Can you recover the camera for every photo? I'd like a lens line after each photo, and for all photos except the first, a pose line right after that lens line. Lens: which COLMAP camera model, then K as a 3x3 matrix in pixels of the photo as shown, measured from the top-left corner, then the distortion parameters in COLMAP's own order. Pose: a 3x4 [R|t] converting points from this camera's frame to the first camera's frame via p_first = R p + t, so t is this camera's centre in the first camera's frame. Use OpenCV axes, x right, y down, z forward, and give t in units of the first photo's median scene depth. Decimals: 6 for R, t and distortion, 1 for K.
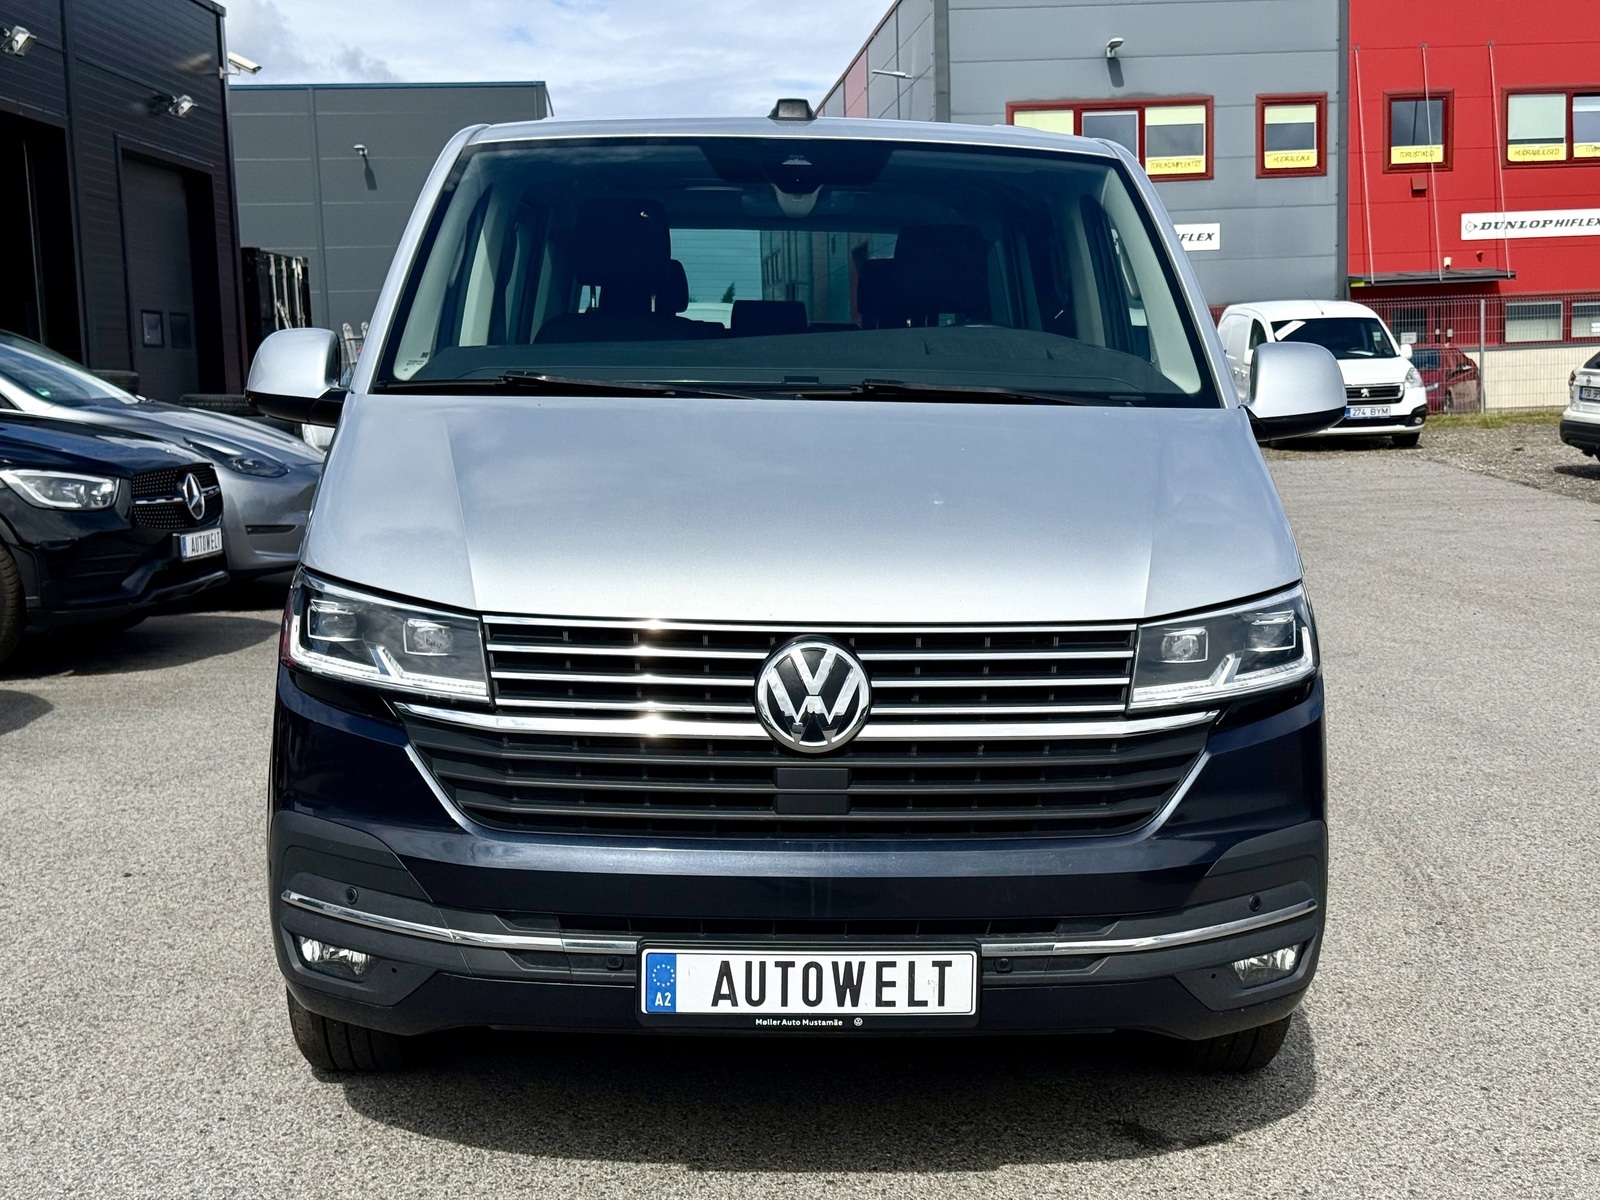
lens RADIAL K [[2277.8, 0, 800.0], [0, 2277.8, 600.0], [0, 0, 1]] dist [0.121306, -0.031376]
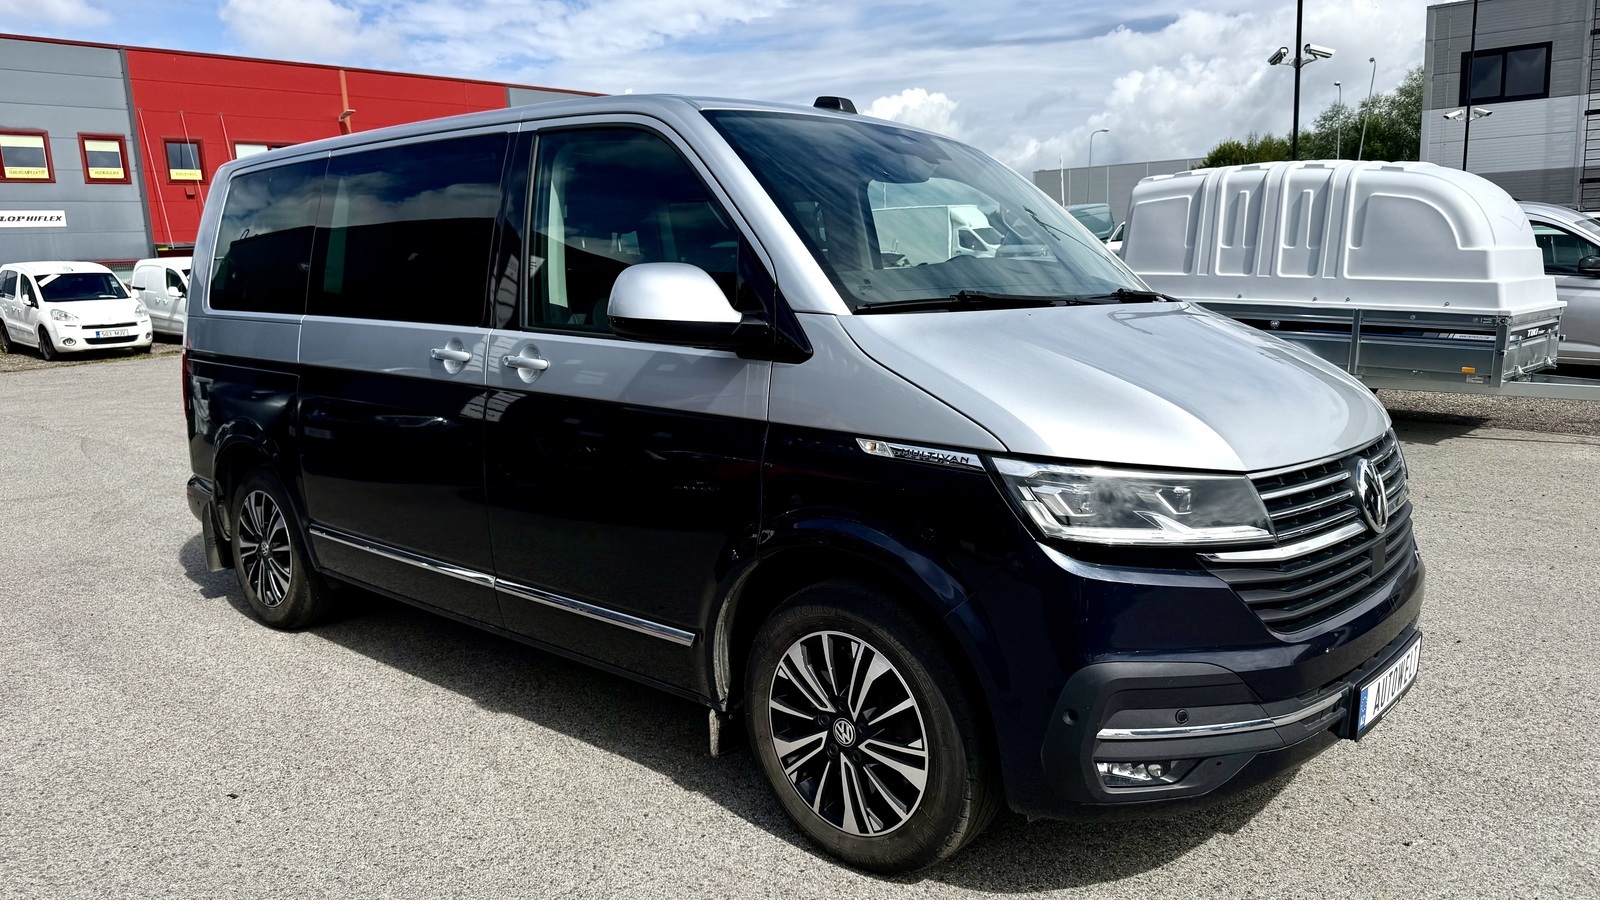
lens RADIAL K [[1148.9, 0, 800.0], [0, 1148.9, 450.0], [0, 0, 1]] dist [0.007527, -0.007135]
pose [[0.677087, -0.126799, 0.724897, -0.075213], [0.101595, 0.991718, 0.078577, -0.008040], [-0.728856, 0.020442, 0.684361, 0.071649]]
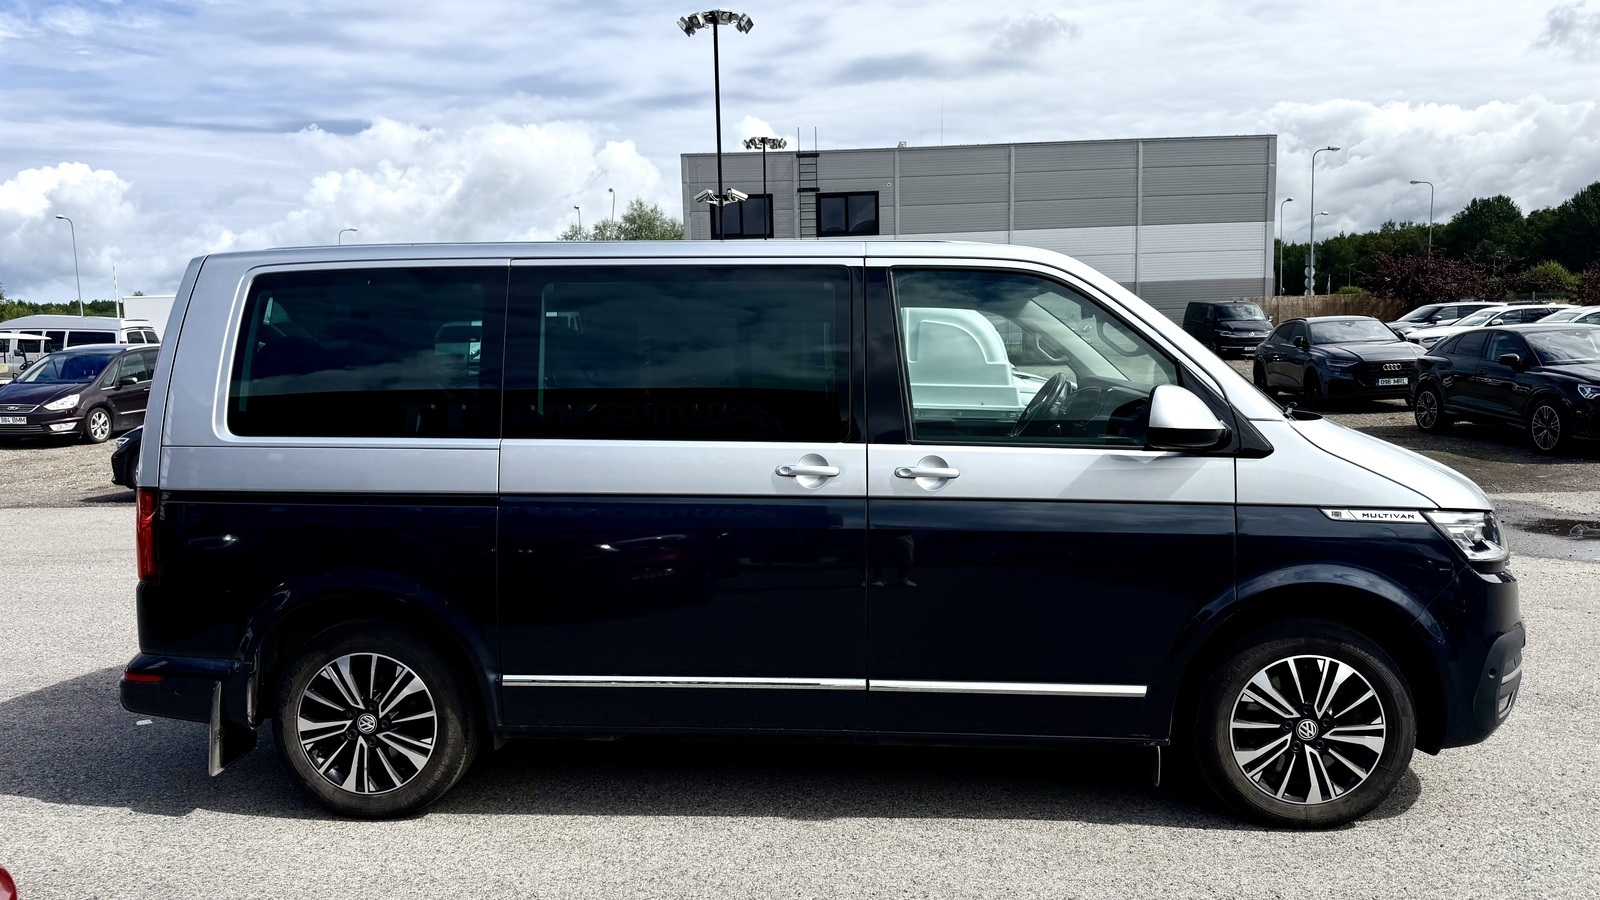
lens RADIAL K [[1151.2, 0, 800.0], [0, 1151.2, 450.0], [0, 0, 1]] dist [-0.024677, -0.000854]
pose [[0.072199, -0.079723, 0.994199, -0.122970], [0.118804, 0.990391, 0.070790, -0.020509], [-0.990289, 0.113004, 0.080977, 0.154987]]
